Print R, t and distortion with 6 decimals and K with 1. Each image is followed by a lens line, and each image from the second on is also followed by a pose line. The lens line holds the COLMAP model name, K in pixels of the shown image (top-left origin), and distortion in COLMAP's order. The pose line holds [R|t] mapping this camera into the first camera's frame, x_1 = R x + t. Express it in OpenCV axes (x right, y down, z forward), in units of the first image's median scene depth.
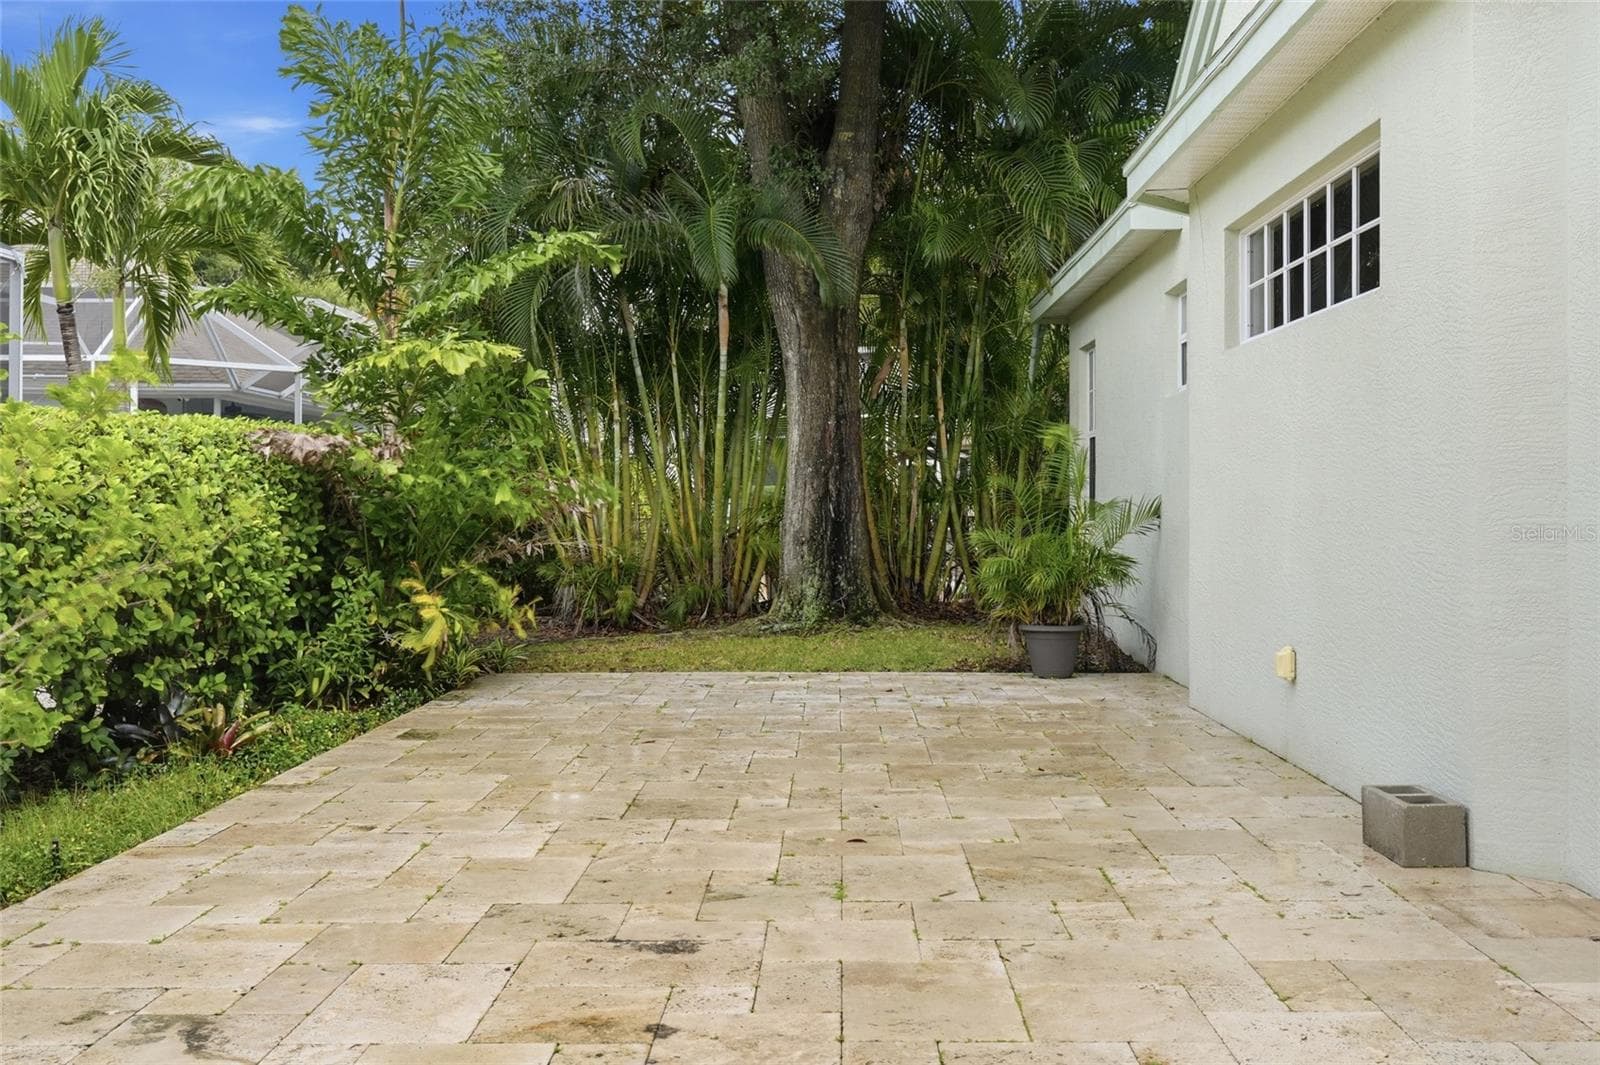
lens RADIAL K [[1318.3, 0, 800.4], [0, 1318.3, 466.4], [0, 0, 1]] dist [0.072168, -0.115617]
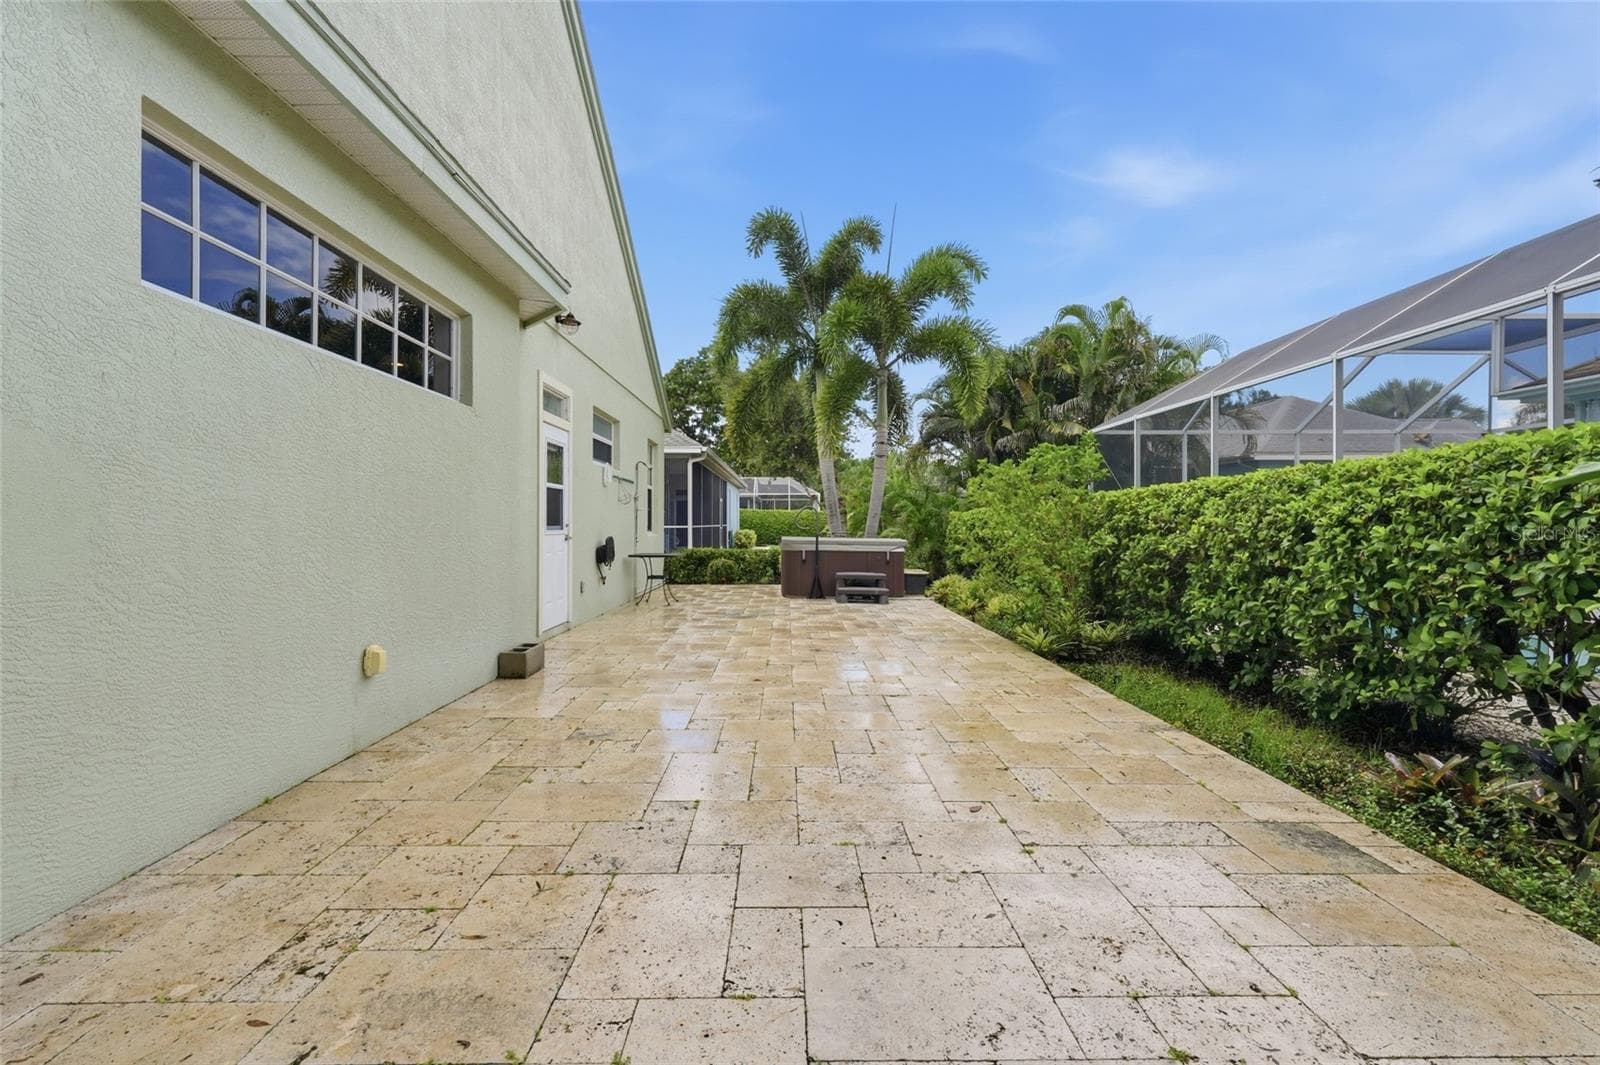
lens RADIAL K [[695.7, 0, 801.4], [0, 695.7, 537.5], [0, 0, 1]] dist [0.000131, -0.000020]
pose [[-0.999778, -0.002619, -0.020888, -0.002800], [-0.002076, 0.999661, -0.025967, 0.078079], [0.020949, -0.025918, -0.999445, 2.135474]]
